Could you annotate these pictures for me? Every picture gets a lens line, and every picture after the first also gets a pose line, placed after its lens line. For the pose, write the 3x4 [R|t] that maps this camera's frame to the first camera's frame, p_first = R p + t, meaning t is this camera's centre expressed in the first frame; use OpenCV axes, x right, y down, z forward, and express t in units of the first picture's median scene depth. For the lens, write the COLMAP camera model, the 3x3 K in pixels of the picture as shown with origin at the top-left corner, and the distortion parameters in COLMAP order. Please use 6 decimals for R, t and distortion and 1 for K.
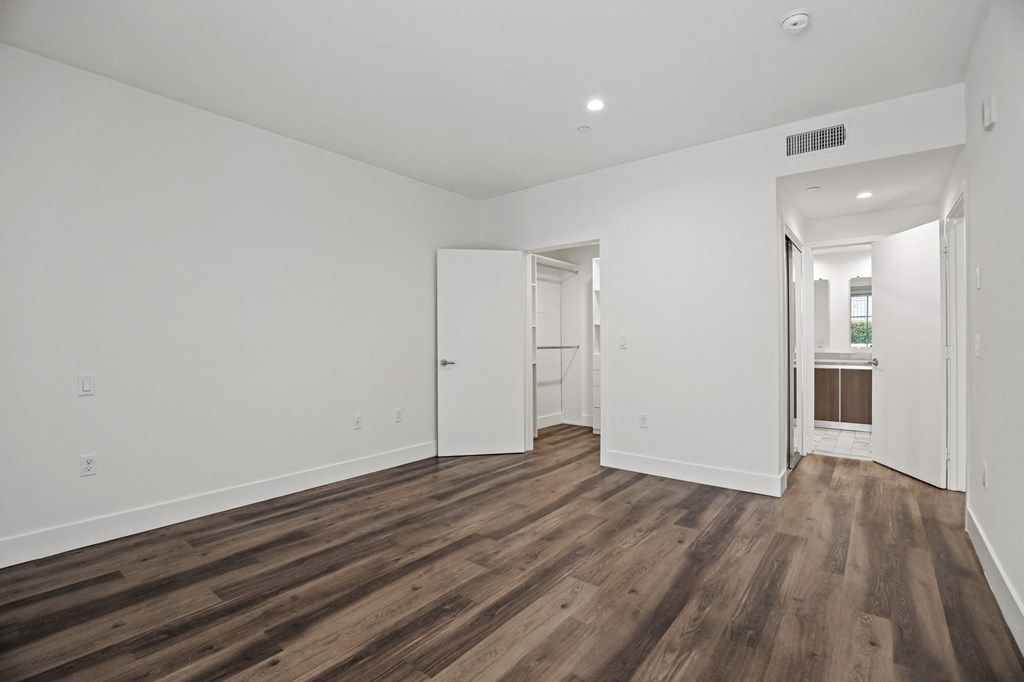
lens RADIAL K [[470.8, 0, 509.2], [0, 470.8, 339.9], [0, 0, 1]] dist [-0.025148, -0.000101]
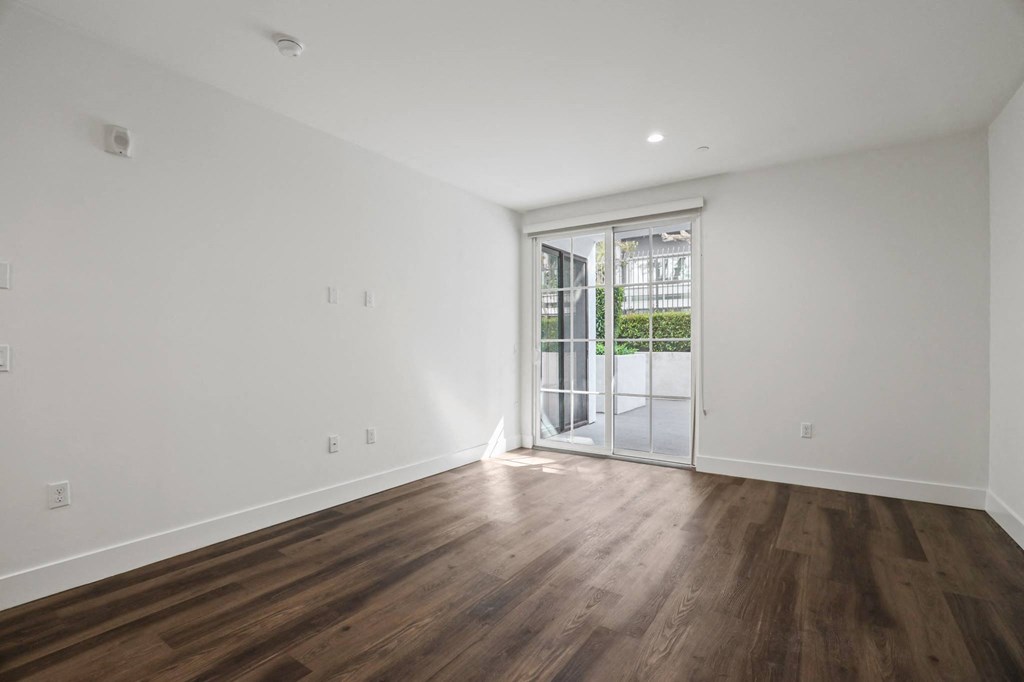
lens RADIAL K [[470.8, 0, 509.2], [0, 470.8, 339.9], [0, 0, 1]] dist [-0.025148, -0.000101]
pose [[-0.997594, 0.003581, -0.069231, 0.163194], [0.003935, 0.999980, -0.004983, -0.009509], [0.069212, -0.005244, -0.997588, 1.744627]]
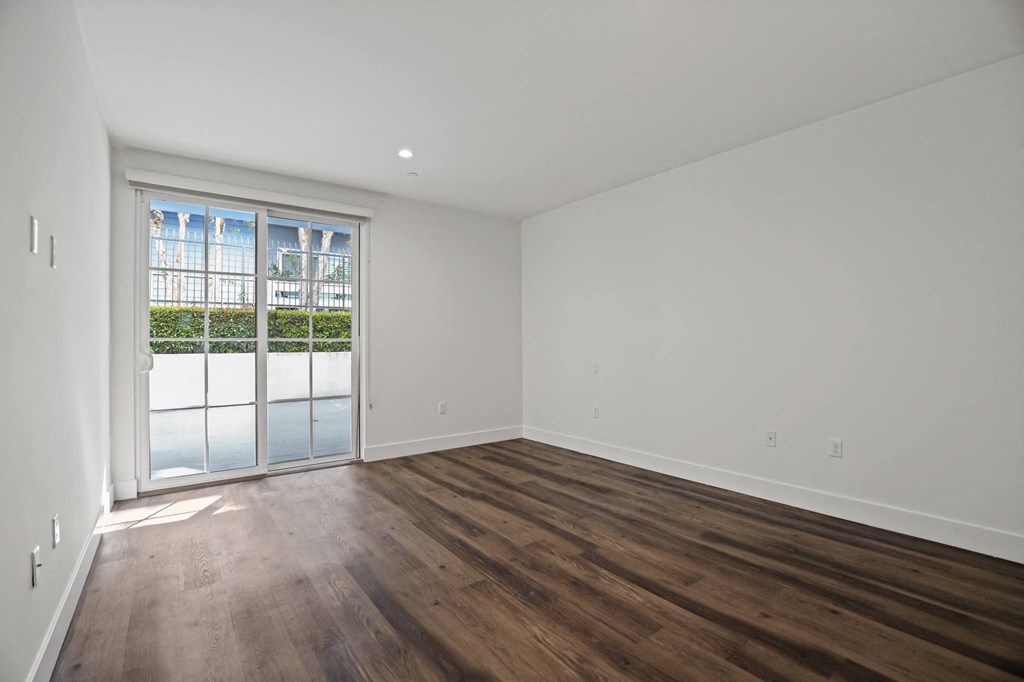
lens RADIAL K [[470.8, 0, 509.2], [0, 470.8, 339.9], [0, 0, 1]] dist [-0.025148, -0.000101]
pose [[-0.262648, -0.001974, -0.964890, 0.946682], [0.003809, 0.999988, -0.003082, -0.006794], [0.964884, -0.004484, -0.262637, 1.138574]]
